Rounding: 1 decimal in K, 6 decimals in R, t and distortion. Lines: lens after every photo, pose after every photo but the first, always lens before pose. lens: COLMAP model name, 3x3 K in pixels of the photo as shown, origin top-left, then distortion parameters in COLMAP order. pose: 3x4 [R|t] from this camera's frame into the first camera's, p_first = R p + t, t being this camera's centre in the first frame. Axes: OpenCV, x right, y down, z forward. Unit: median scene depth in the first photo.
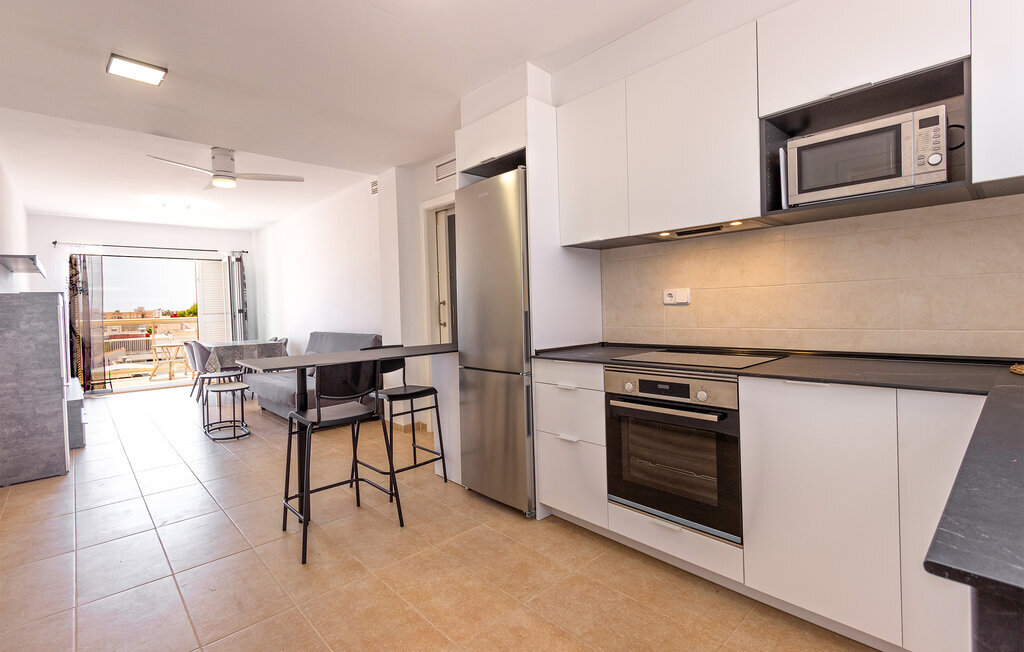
lens RADIAL K [[493.7, 0, 527.7], [0, 493.7, 314.9], [0, 0, 1]] dist [-0.000277, -0.001154]
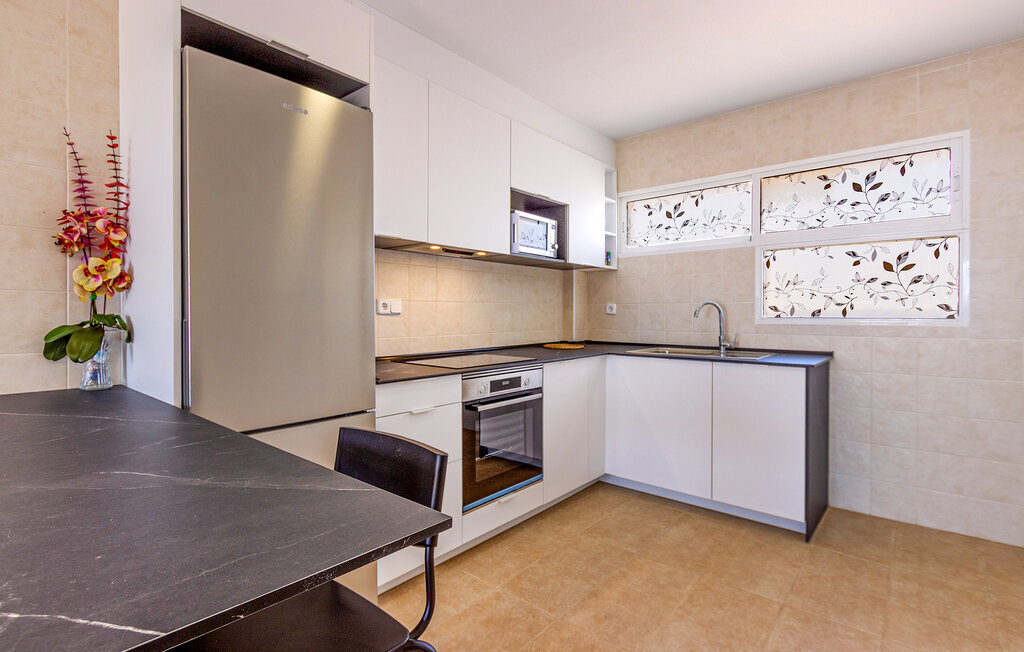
lens RADIAL K [[493.7, 0, 516.9], [0, 493.7, 321.1], [0, 0, 1]] dist [-0.000277, -0.001154]
pose [[-0.145467, 0.015630, 0.989240, -0.881832], [0.022431, 0.999670, -0.012496, 0.011798], [-0.989109, 0.020372, -0.145770, 1.107150]]
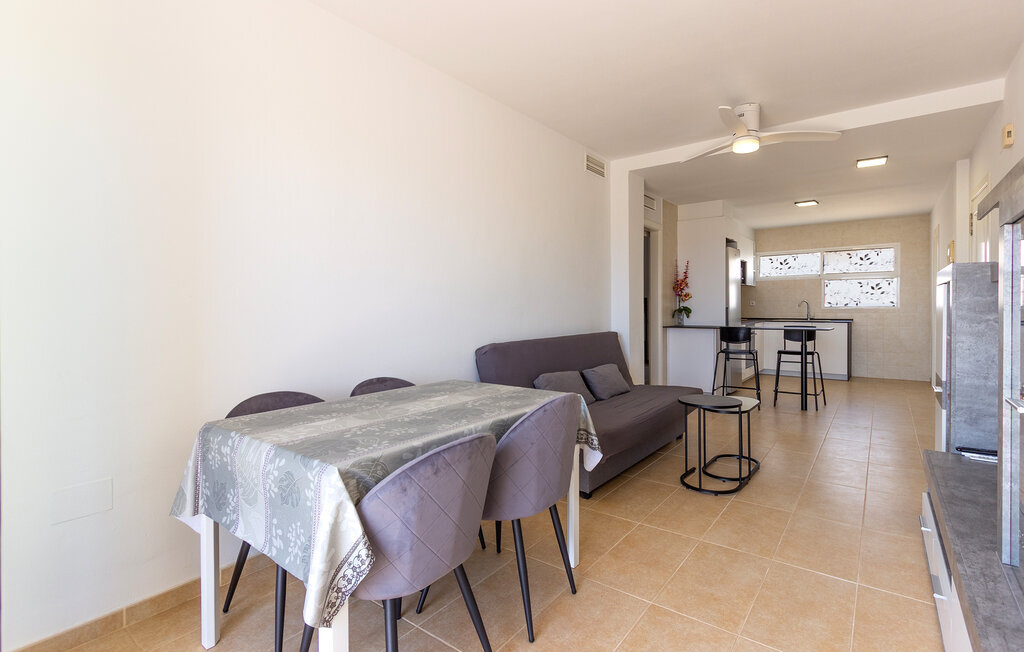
lens RADIAL K [[493.7, 0, 514.3], [0, 493.7, 315.9], [0, 0, 1]] dist [-0.000277, -0.001154]
pose [[-0.171804, 0.017229, 0.984981, -2.119709], [0.023822, 0.999627, -0.013330, 0.046148], [-0.984843, 0.021174, -0.172150, 2.400993]]
